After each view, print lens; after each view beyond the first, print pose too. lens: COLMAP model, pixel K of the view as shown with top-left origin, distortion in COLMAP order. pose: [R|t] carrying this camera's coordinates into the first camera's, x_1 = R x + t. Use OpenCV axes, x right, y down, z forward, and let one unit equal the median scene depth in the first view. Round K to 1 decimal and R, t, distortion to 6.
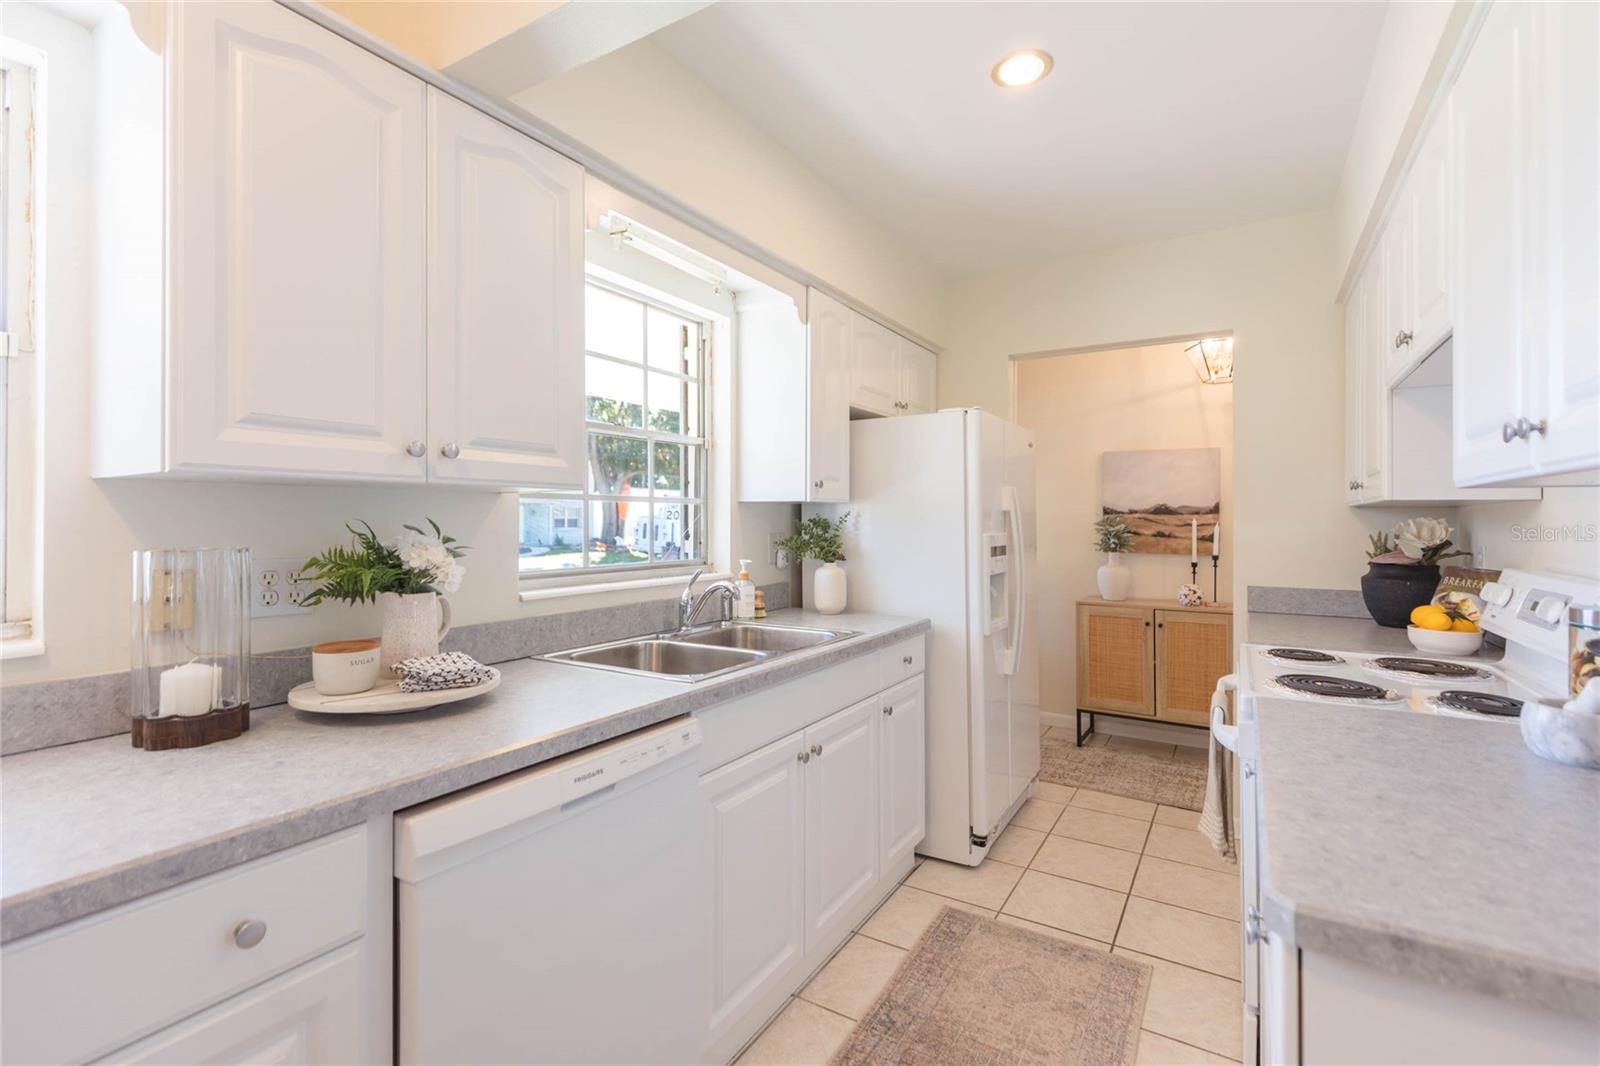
lens RADIAL K [[742.5, 0, 798.5], [0, 742.5, 517.9], [0, 0, 1]] dist [0.004788, -0.000831]
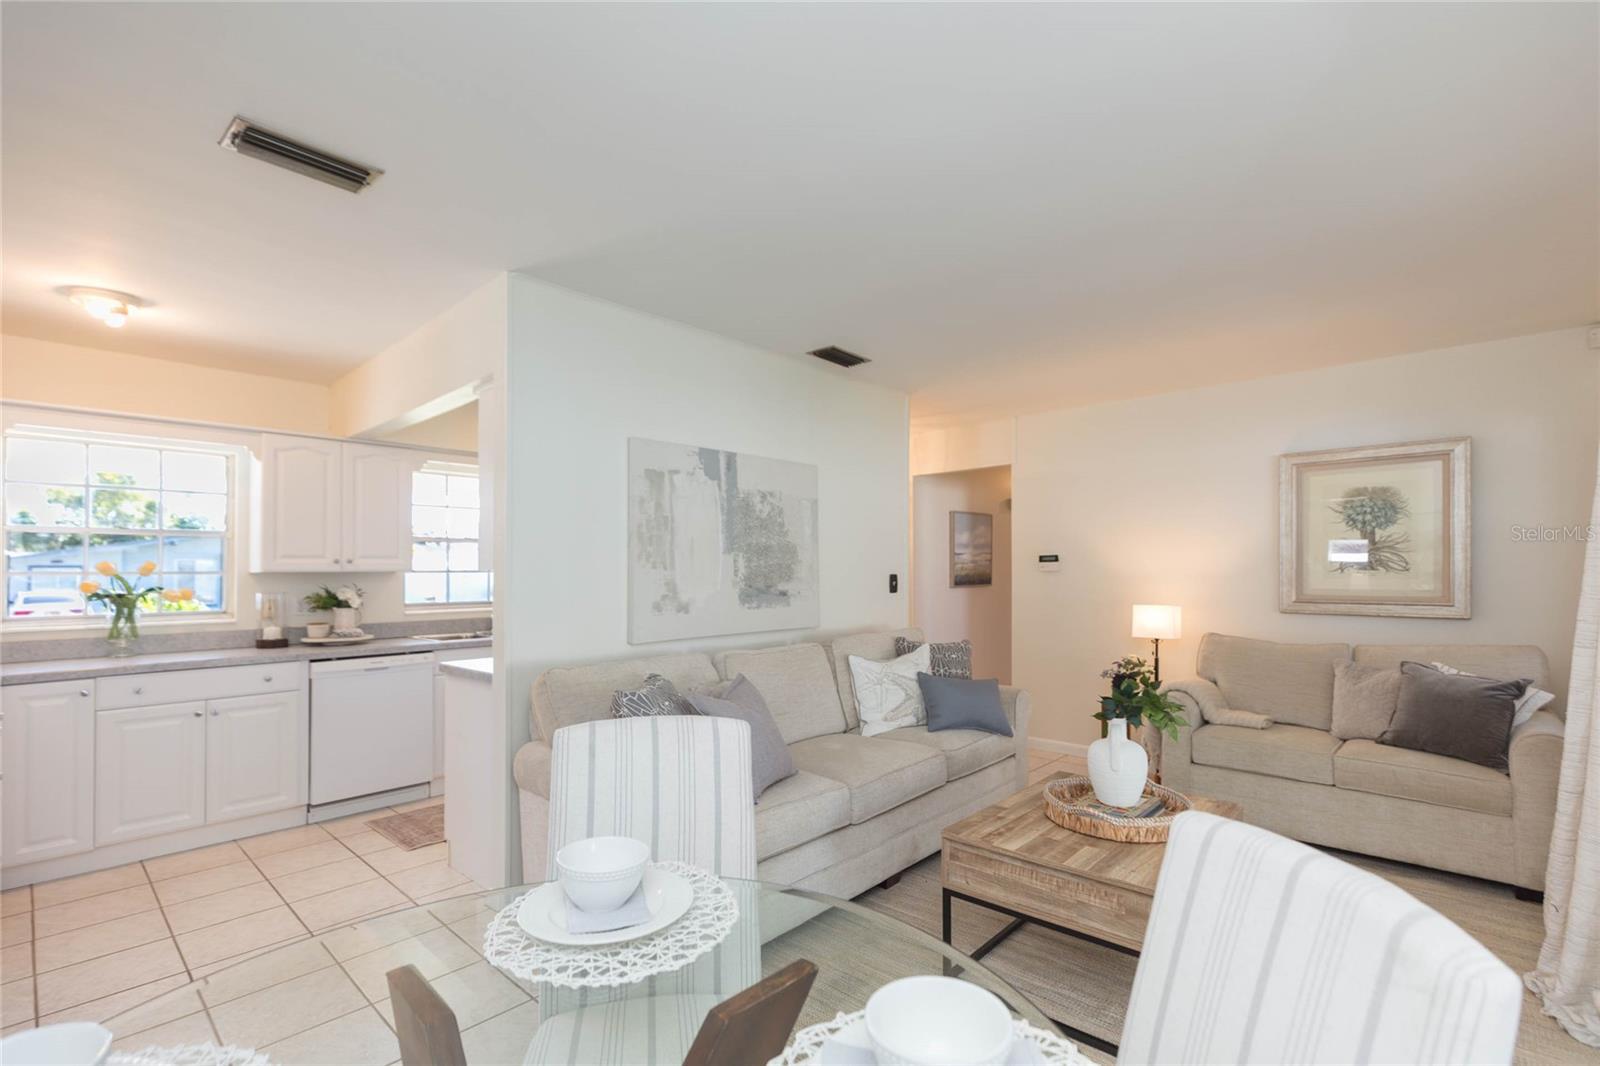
lens RADIAL K [[742.5, 0, 792.3], [0, 742.5, 574.2], [0, 0, 1]] dist [0.004788, -0.000831]
pose [[0.981881, -0.004442, -0.189445, 1.960890], [0.005285, 0.999978, 0.003947, -0.039927], [0.189423, -0.004877, 0.981883, -1.712633]]
